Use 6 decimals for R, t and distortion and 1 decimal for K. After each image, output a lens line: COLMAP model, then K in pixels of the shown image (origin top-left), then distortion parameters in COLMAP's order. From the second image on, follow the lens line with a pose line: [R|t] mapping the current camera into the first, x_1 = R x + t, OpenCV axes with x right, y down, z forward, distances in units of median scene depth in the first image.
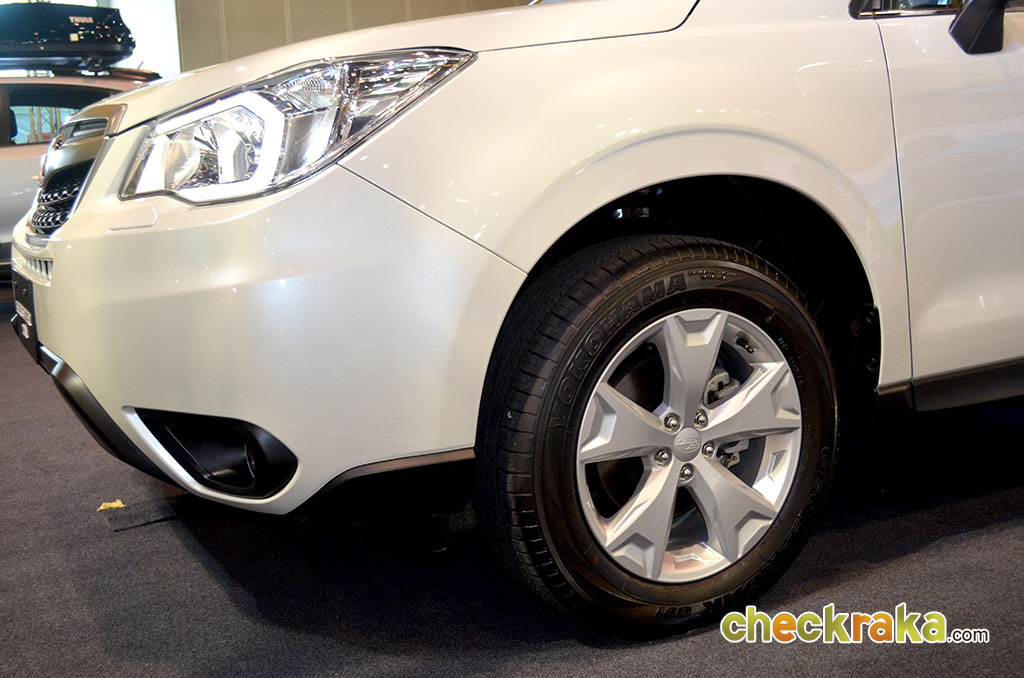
lens RADIAL K [[1168.3, 0, 512.0], [0, 1168.3, 339.0], [0, 0, 1]] dist [-0.060124, -0.008239]
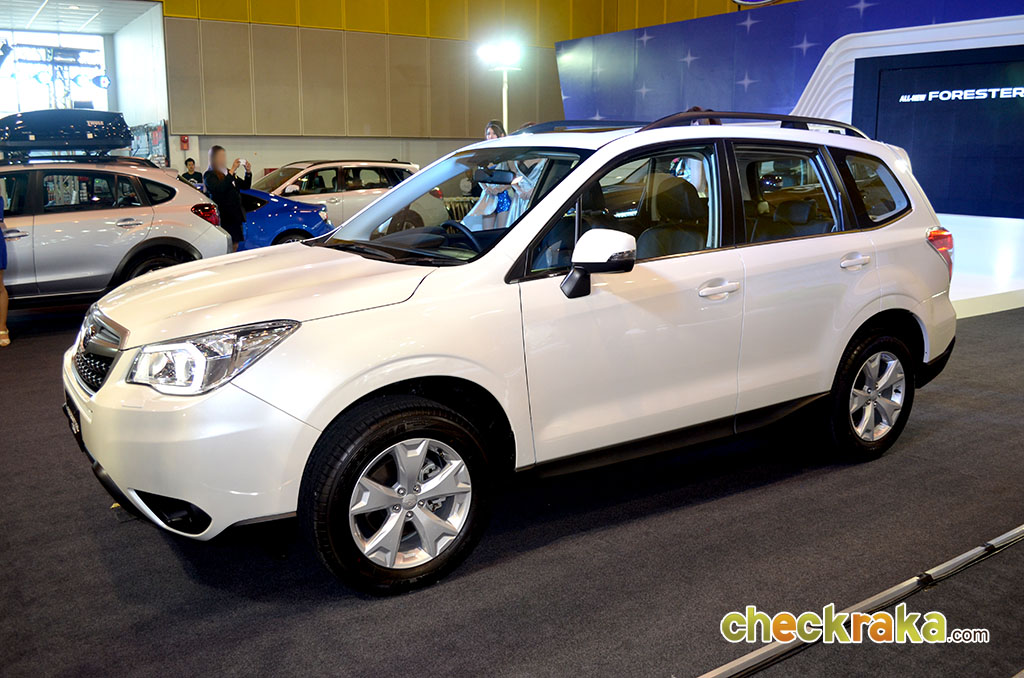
lens RADIAL K [[935.4, 0, 534.4], [0, 935.4, 336.5], [0, 0, 1]] dist [-0.080974, -0.003501]
pose [[0.994661, 0.024227, 0.100309, 0.197610], [-0.028820, 0.998589, 0.044594, -0.278397], [-0.099087, -0.047247, 0.993957, -0.630799]]
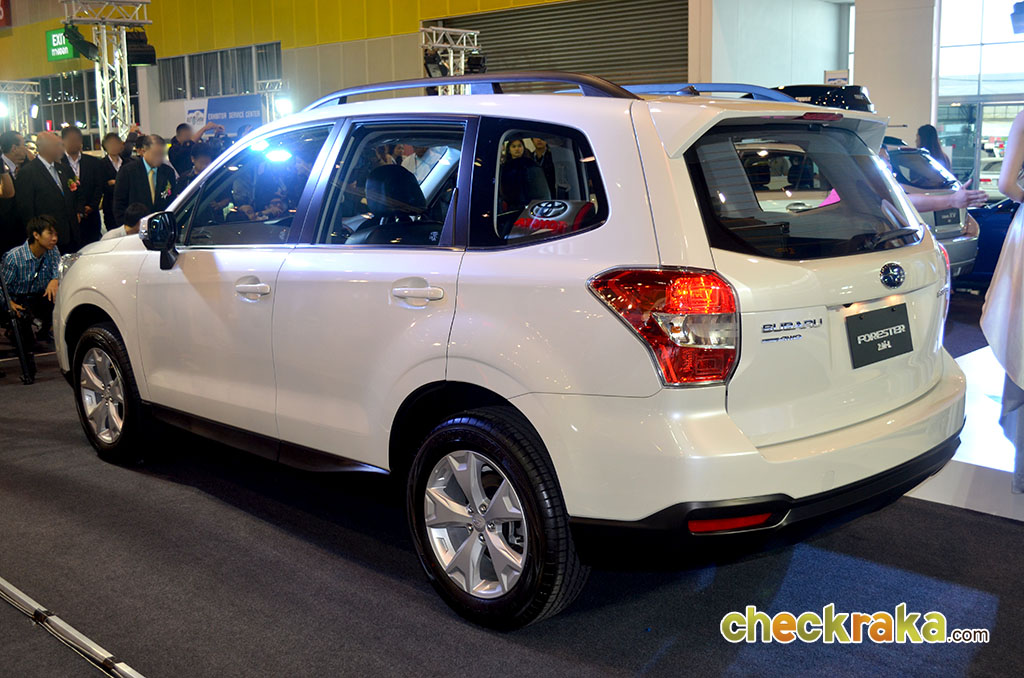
lens RADIAL K [[1168.3, 0, 512.0], [0, 1168.3, 339.0], [0, 0, 1]] dist [-0.060124, -0.008239]
pose [[0.232002, 0.192424, -0.953493, 2.008660], [-0.134091, 0.977206, 0.164583, -0.508420], [0.963429, 0.089671, 0.252516, 0.547011]]
